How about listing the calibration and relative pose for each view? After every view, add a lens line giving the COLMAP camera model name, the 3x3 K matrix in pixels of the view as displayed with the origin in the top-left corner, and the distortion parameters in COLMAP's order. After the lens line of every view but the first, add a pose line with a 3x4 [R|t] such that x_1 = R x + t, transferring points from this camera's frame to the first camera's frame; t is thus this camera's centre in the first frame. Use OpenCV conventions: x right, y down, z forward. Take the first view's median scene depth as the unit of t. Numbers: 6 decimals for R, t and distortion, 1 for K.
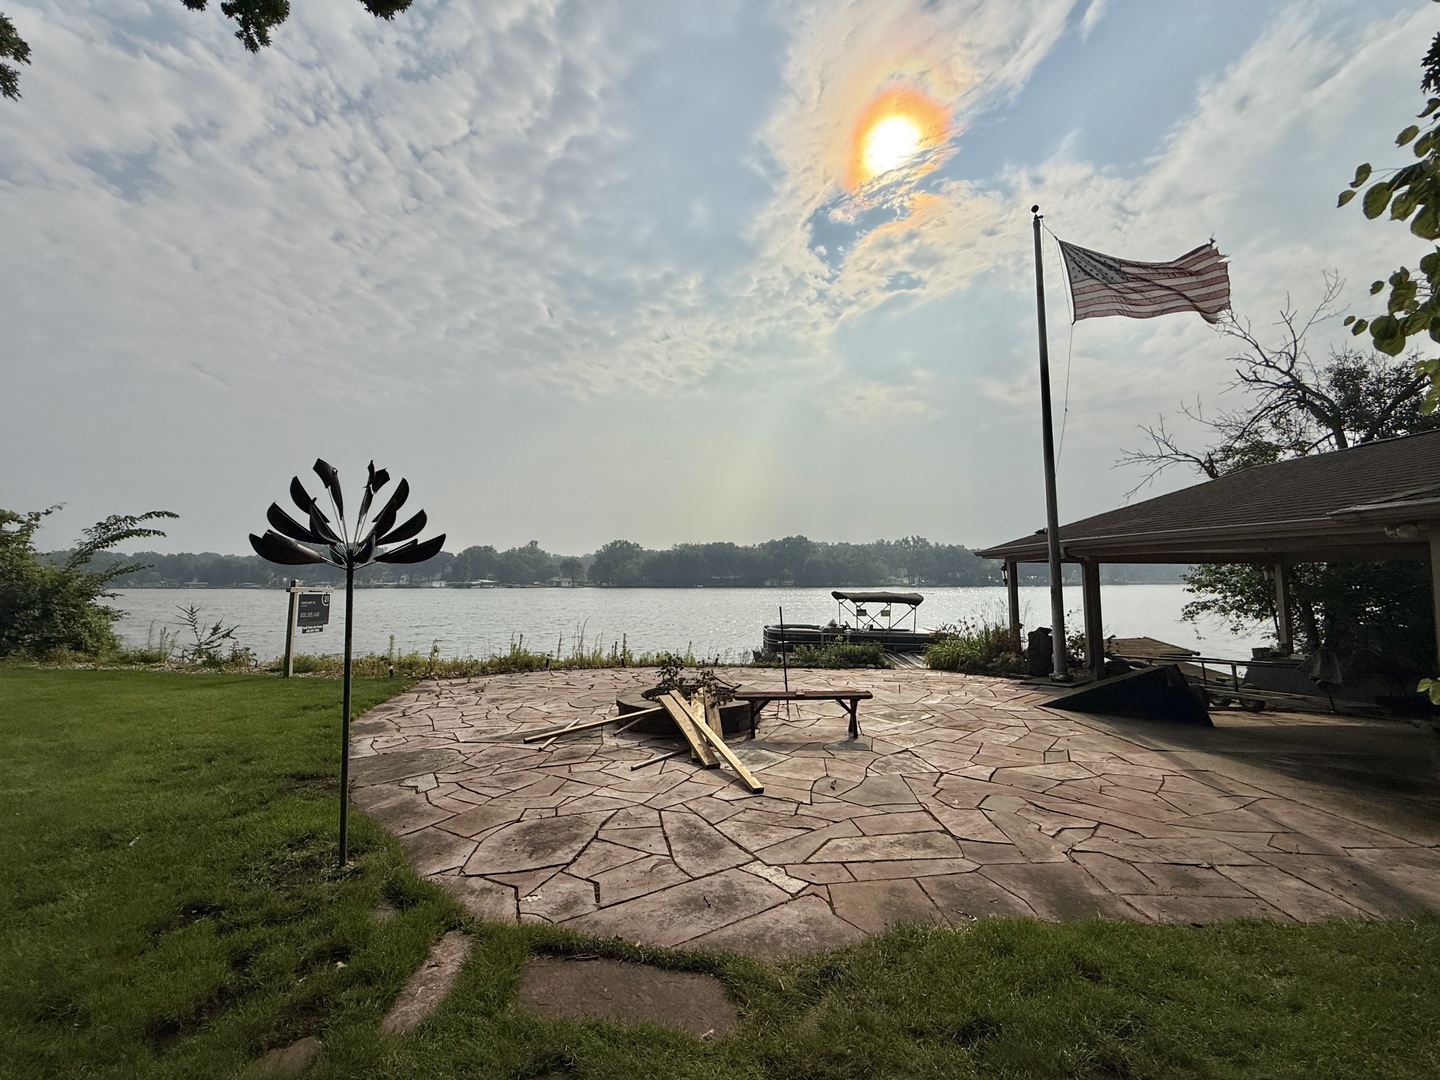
lens RADIAL K [[584.9, 0, 720.0], [0, 584.9, 540.0], [0, 0, 1]] dist [-0.001317, -0.000475]
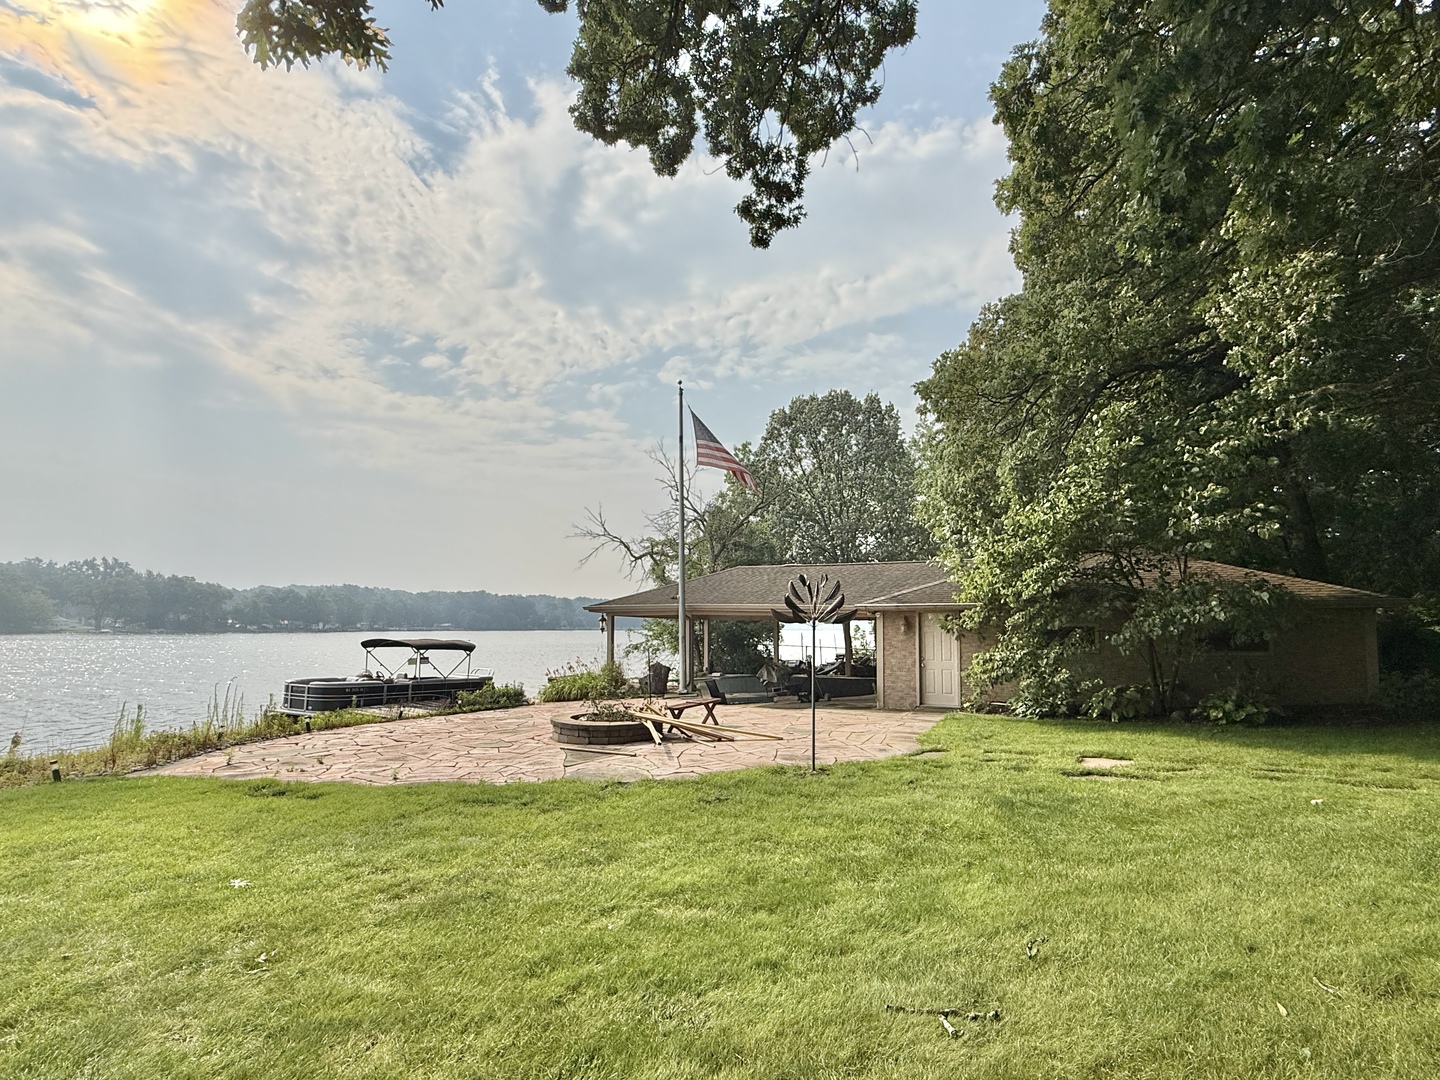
lens RADIAL K [[675.7, 0, 709.9], [0, 675.7, 546.0], [0, 0, 1]] dist [0.009907, -0.000303]
pose [[0.484921, 0.114060, 0.867088, -0.530924], [-0.072312, 0.993293, -0.090220, 0.002889], [-0.871563, -0.018952, 0.489917, 0.040486]]
